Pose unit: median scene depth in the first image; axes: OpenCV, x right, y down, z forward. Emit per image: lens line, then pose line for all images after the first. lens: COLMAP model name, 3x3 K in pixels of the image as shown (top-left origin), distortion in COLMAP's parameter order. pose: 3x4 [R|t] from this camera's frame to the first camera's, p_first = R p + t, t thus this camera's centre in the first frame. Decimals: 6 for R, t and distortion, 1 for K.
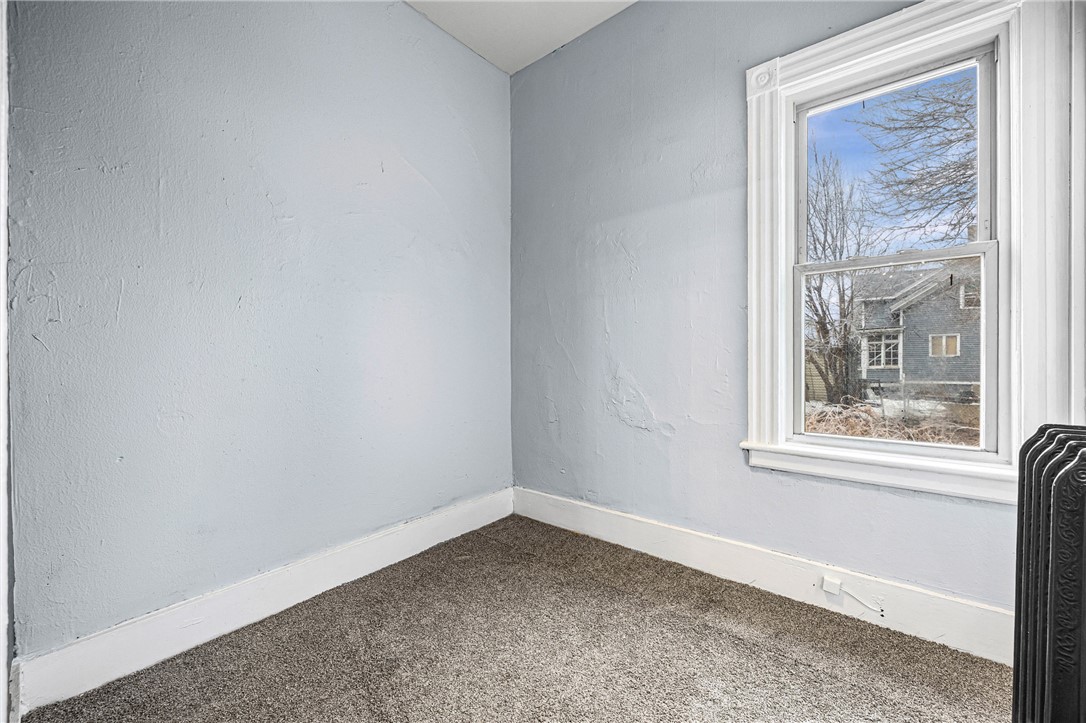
lens RADIAL K [[416.6, 0, 546.5], [0, 416.6, 364.7], [0, 0, 1]] dist [-0.003149, -0.000079]
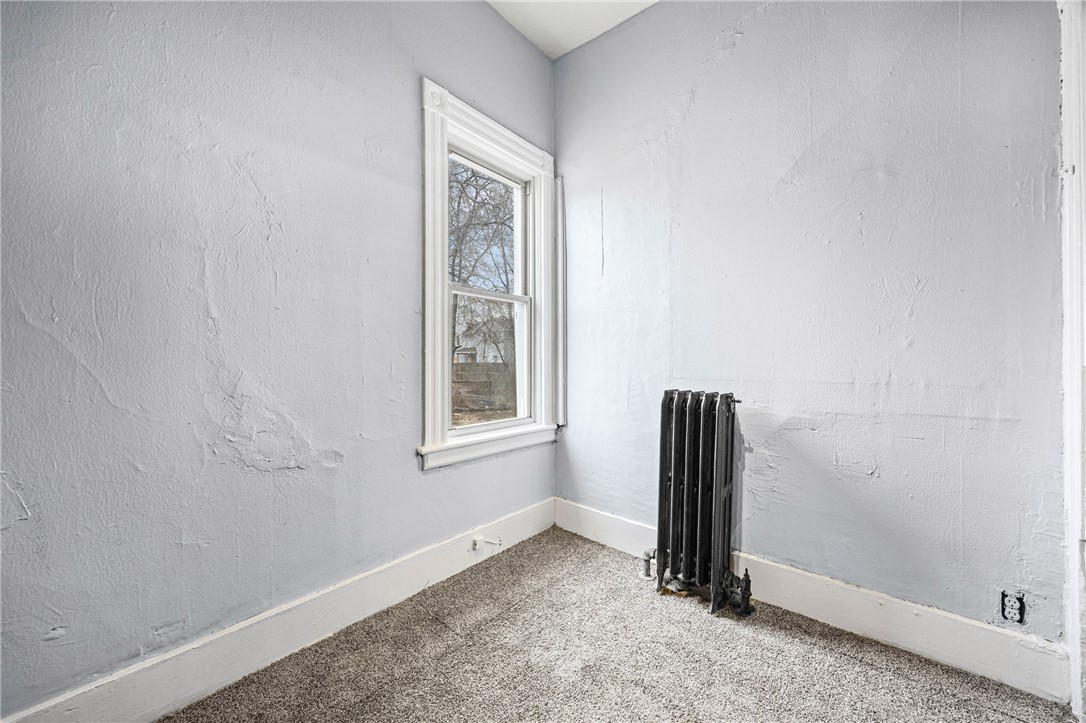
lens RADIAL K [[427.7, 0, 543.0], [0, 427.7, 361.5], [0, 0, 1]] dist [0.001638, 0.000119]
pose [[-0.001349, -0.001830, 0.999997, -0.486922], [0.006878, 0.999975, 0.001839, -0.018258], [-0.999975, 0.006881, -0.001337, 0.631166]]
